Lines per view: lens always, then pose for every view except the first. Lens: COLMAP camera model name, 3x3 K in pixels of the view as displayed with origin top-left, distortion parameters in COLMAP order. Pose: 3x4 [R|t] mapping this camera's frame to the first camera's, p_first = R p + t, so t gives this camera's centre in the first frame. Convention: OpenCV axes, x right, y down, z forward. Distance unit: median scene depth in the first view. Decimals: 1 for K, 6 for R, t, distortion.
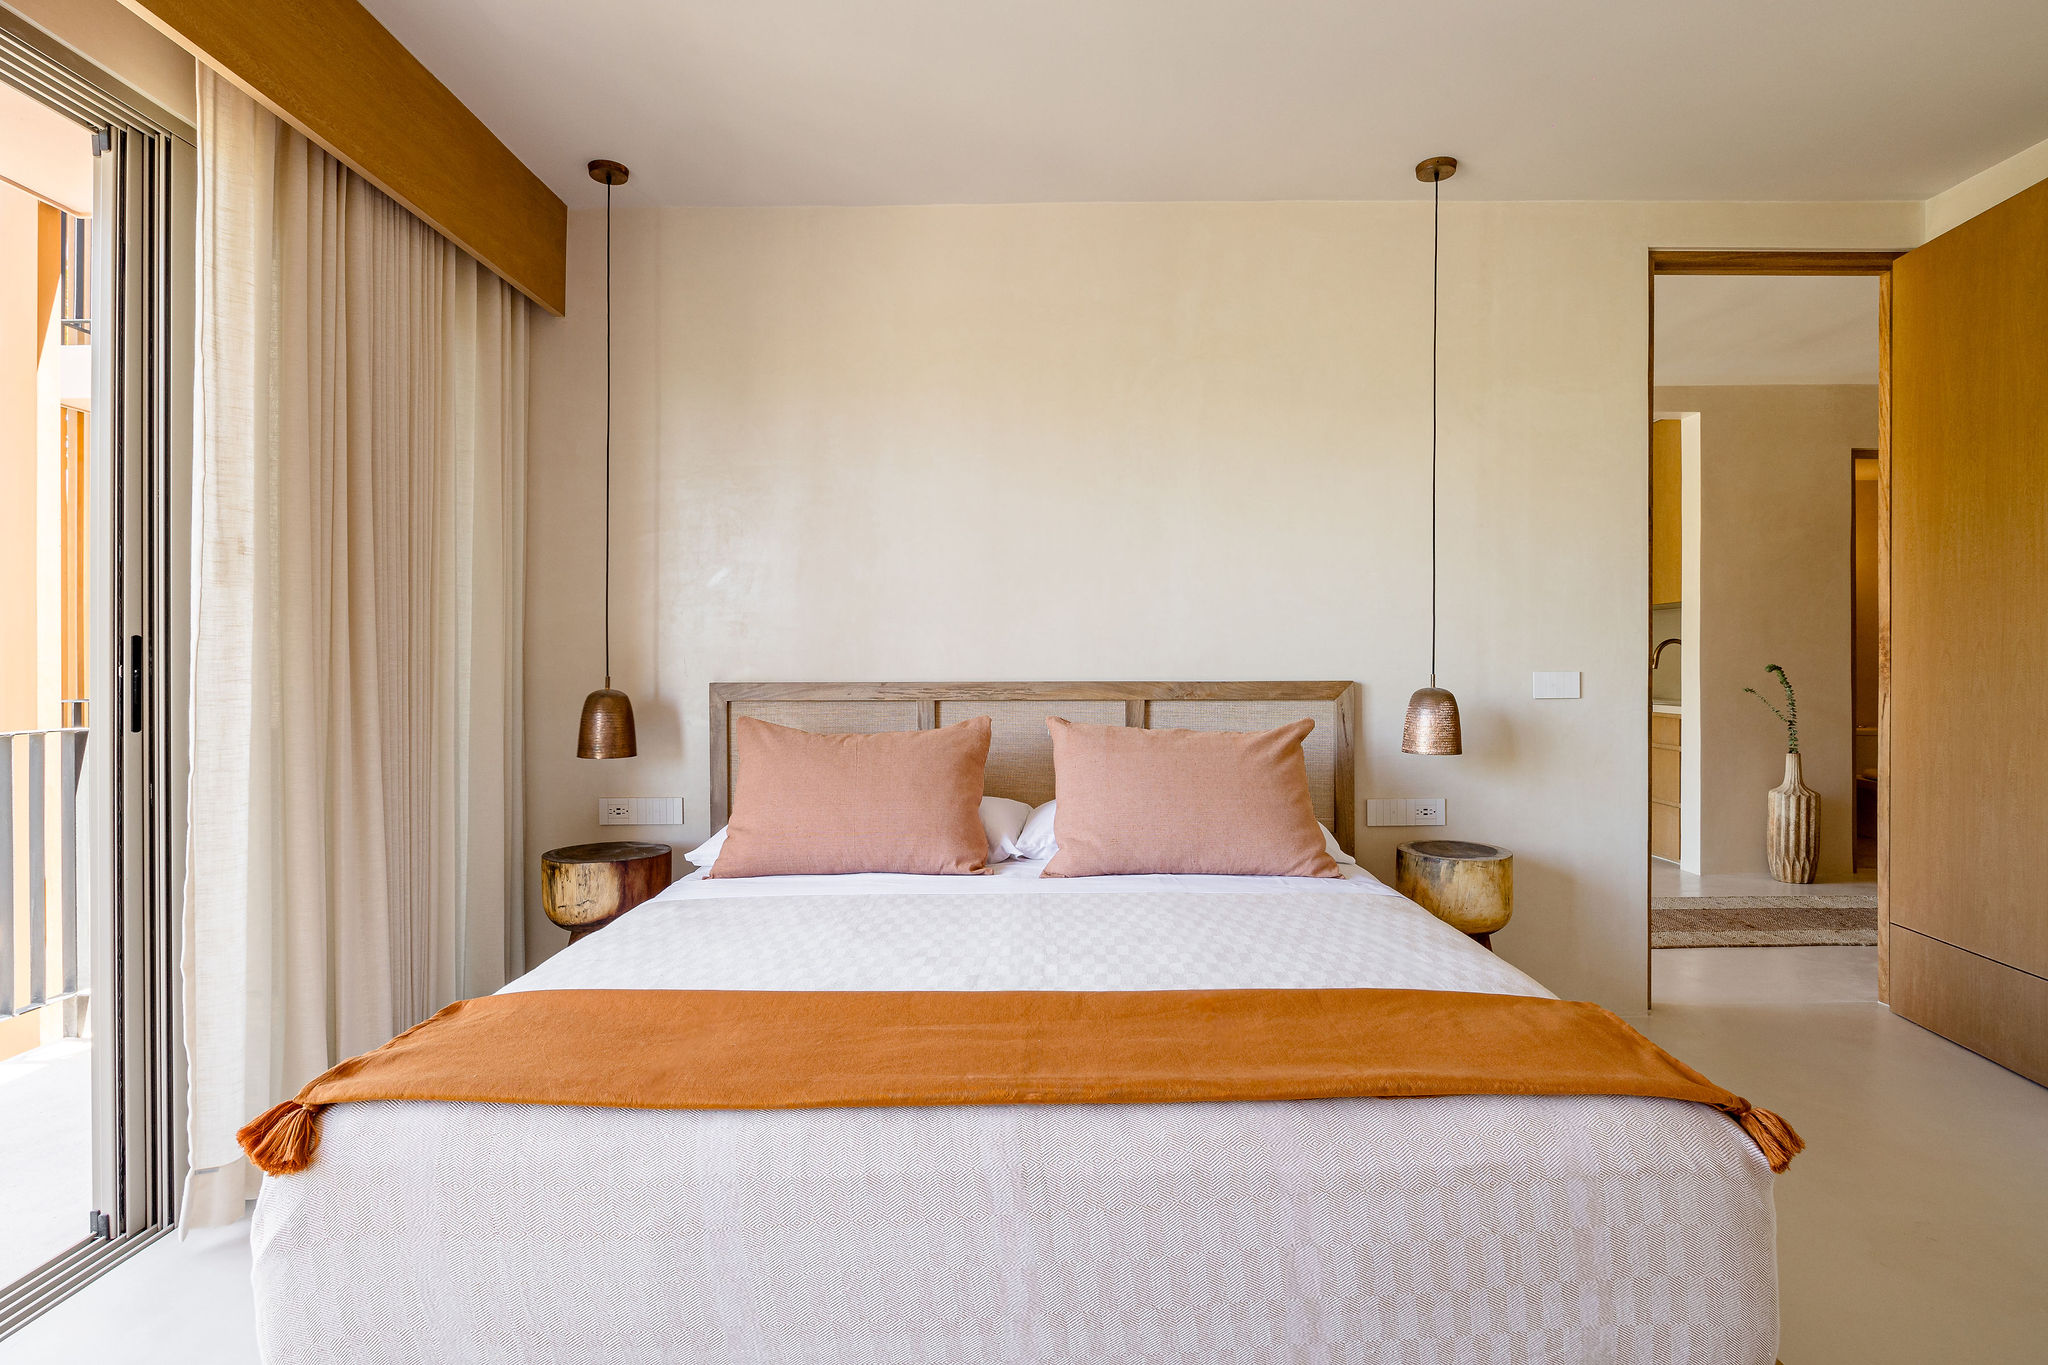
lens RADIAL K [[1043.8, 0, 1018.3], [0, 1043.8, 671.2], [0, 0, 1]] dist [-0.012938, 0.000967]
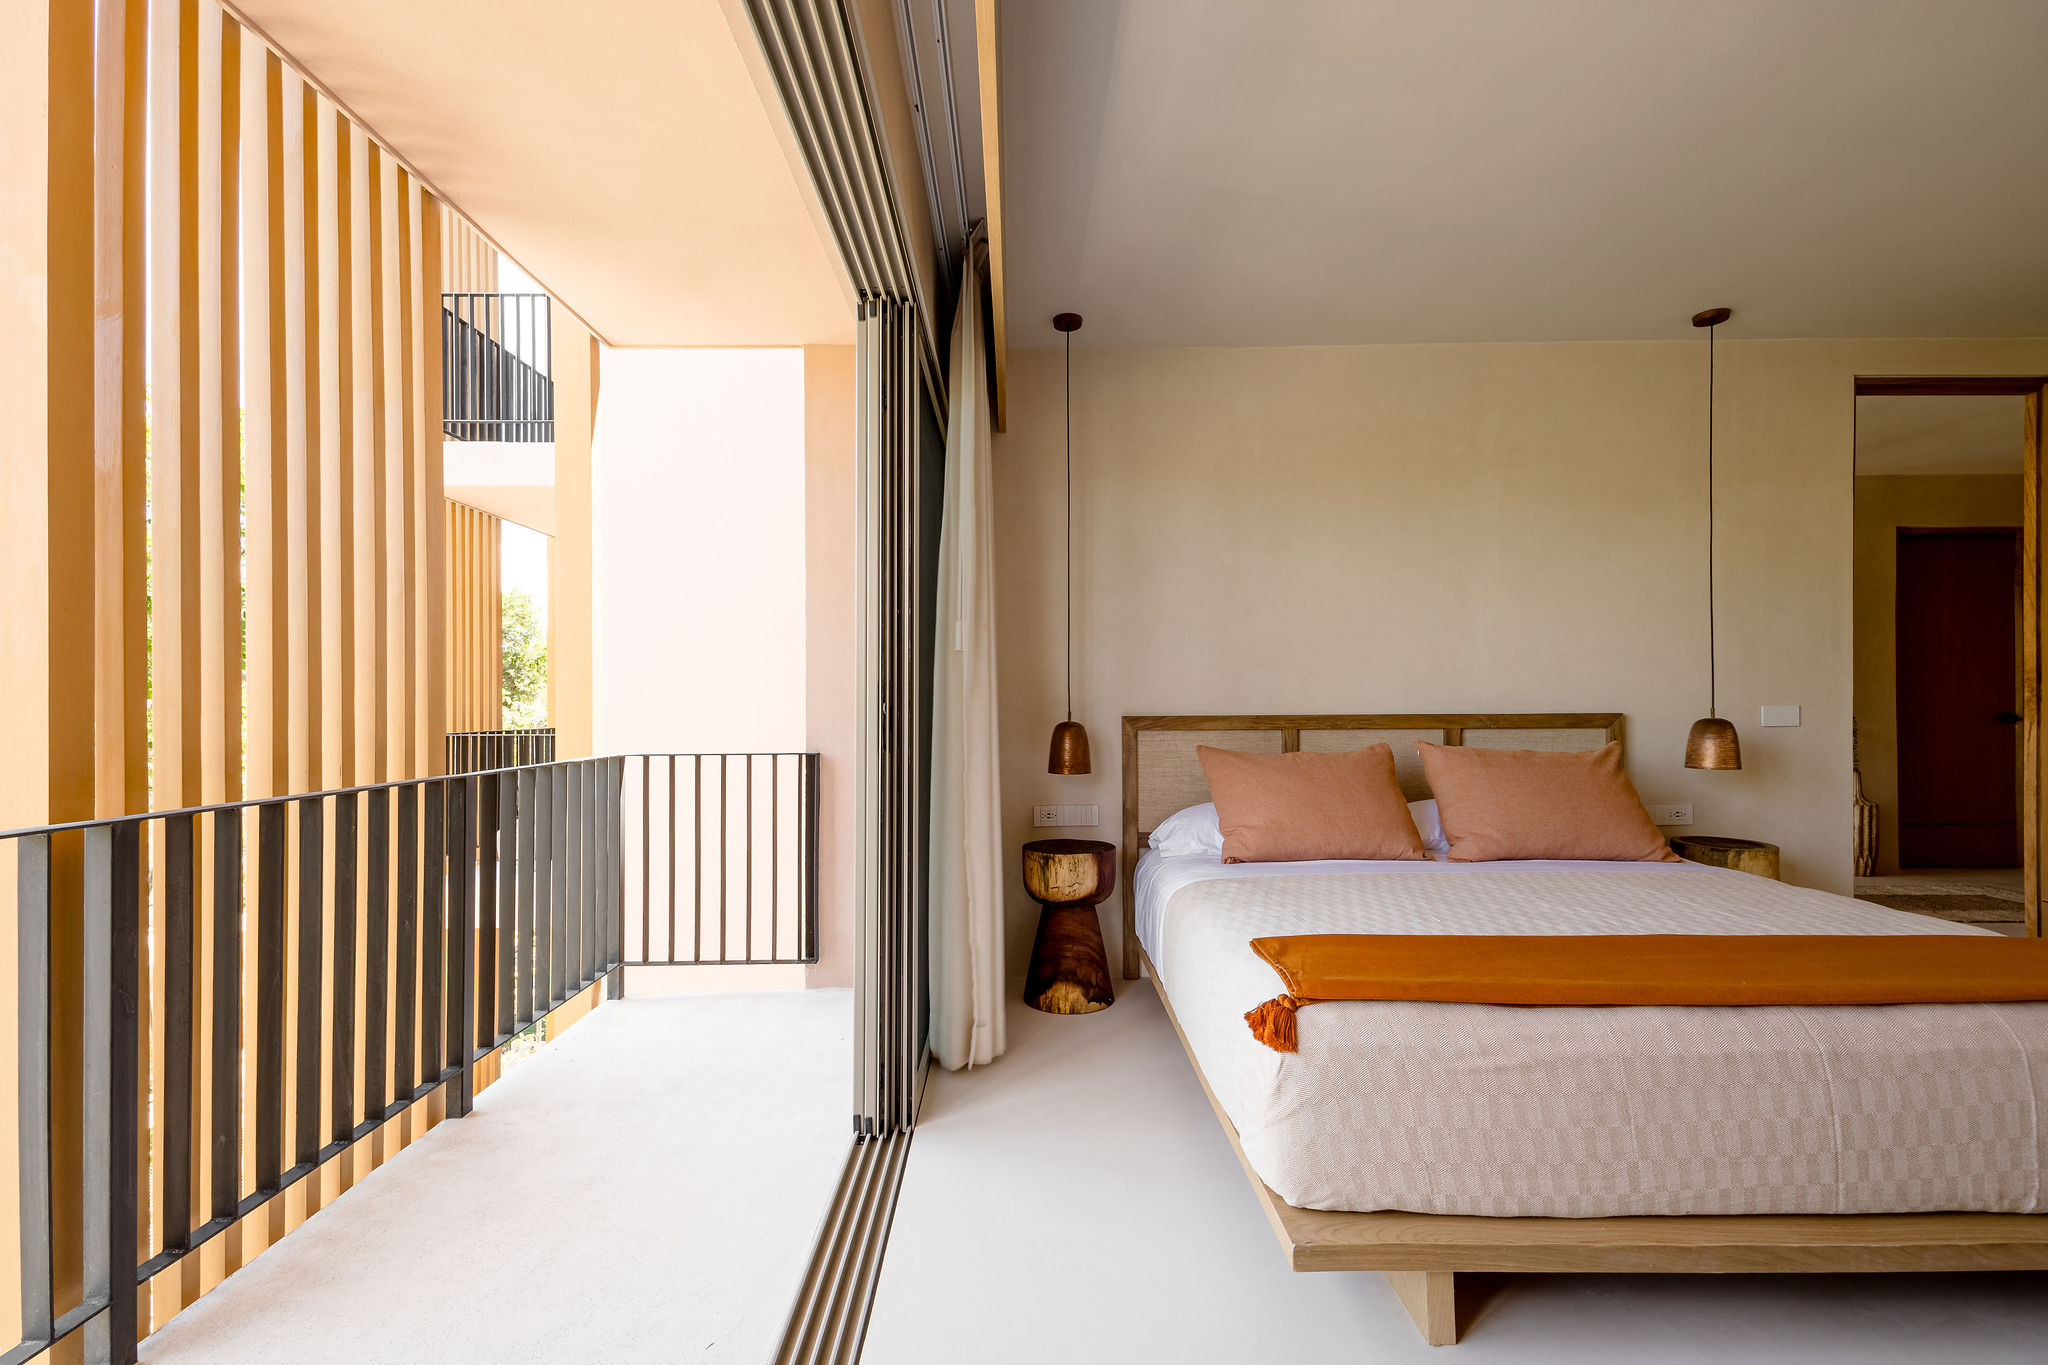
lens RADIAL K [[876.9, 0, 1024.2], [0, 876.9, 700.9], [0, 0, 1]] dist [0.044833, -0.017083]
pose [[0.999733, -0.002833, 0.022915, -0.478303], [0.002990, 0.999972, -0.006803, -0.000446], [-0.022895, 0.006870, 0.999714, -0.095947]]
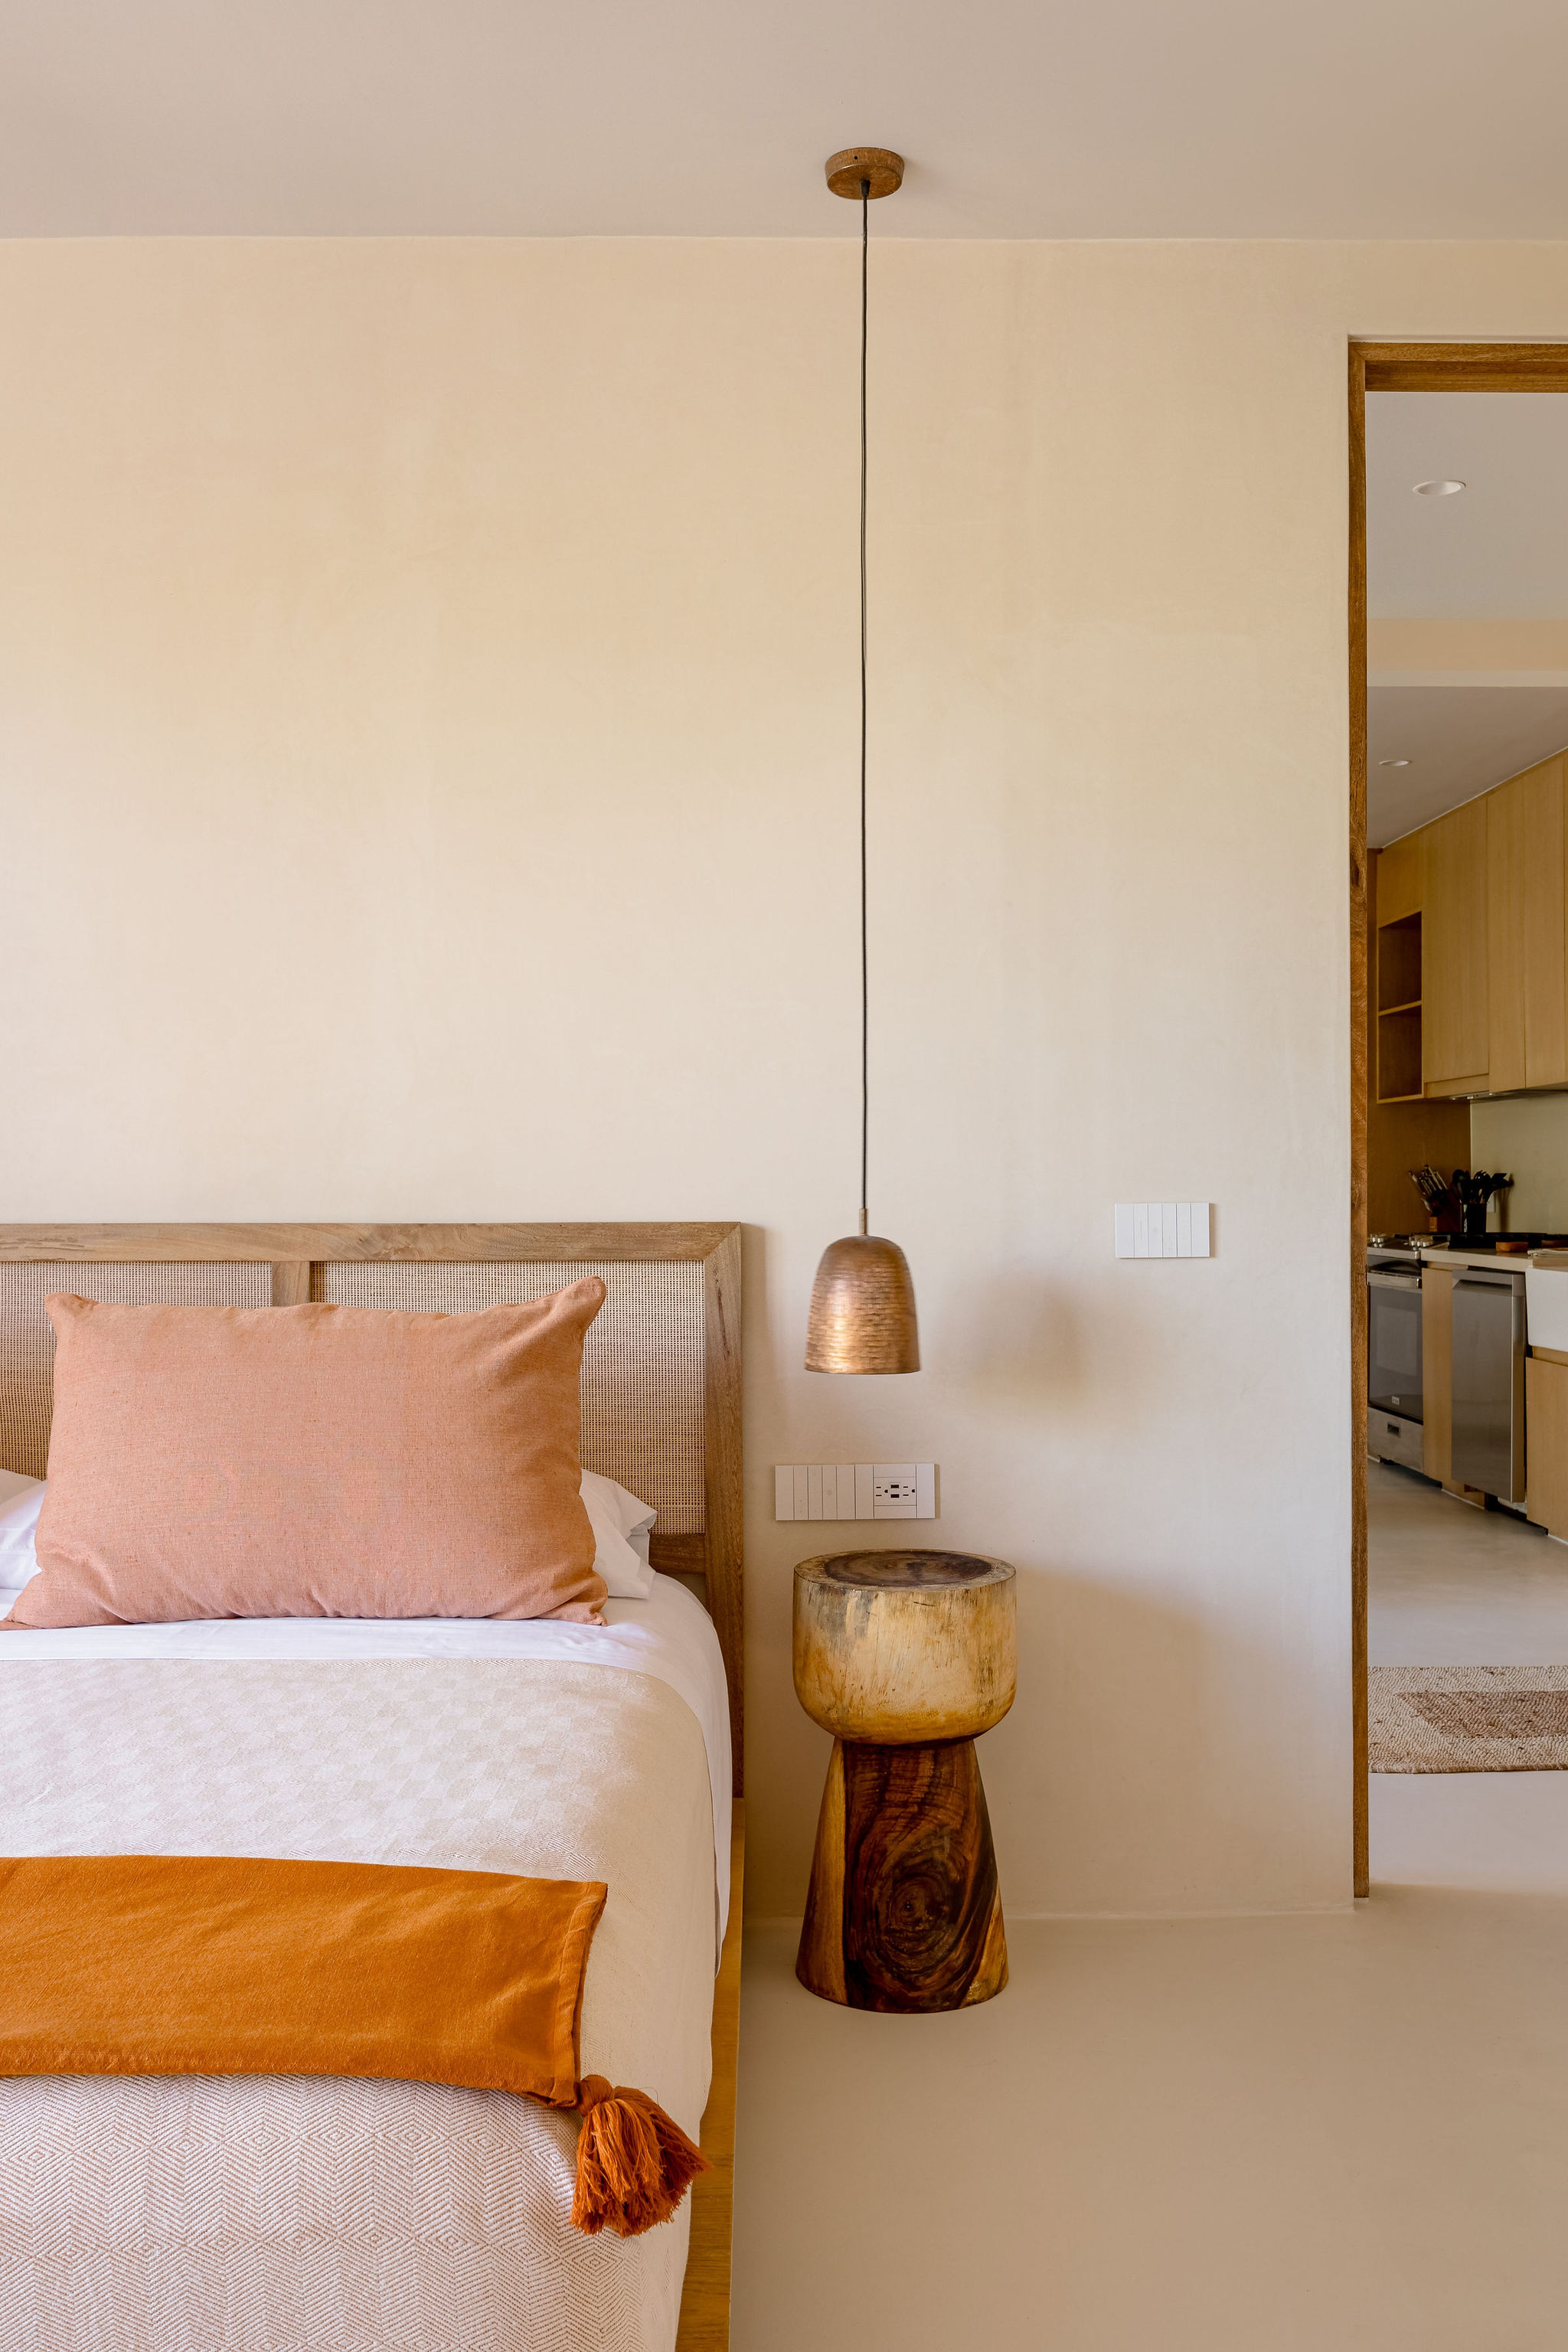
lens RADIAL K [[2152.2, 0, 781.3], [0, 2152.2, 1189.2], [0, 0, 1]] dist [-0.002790, 0.001656]
pose [[0.999768, -0.000722, 0.021537, 0.339951], [0.000856, 0.999980, -0.006208, 0.000066], [-0.021532, 0.006225, 0.999749, -0.006453]]
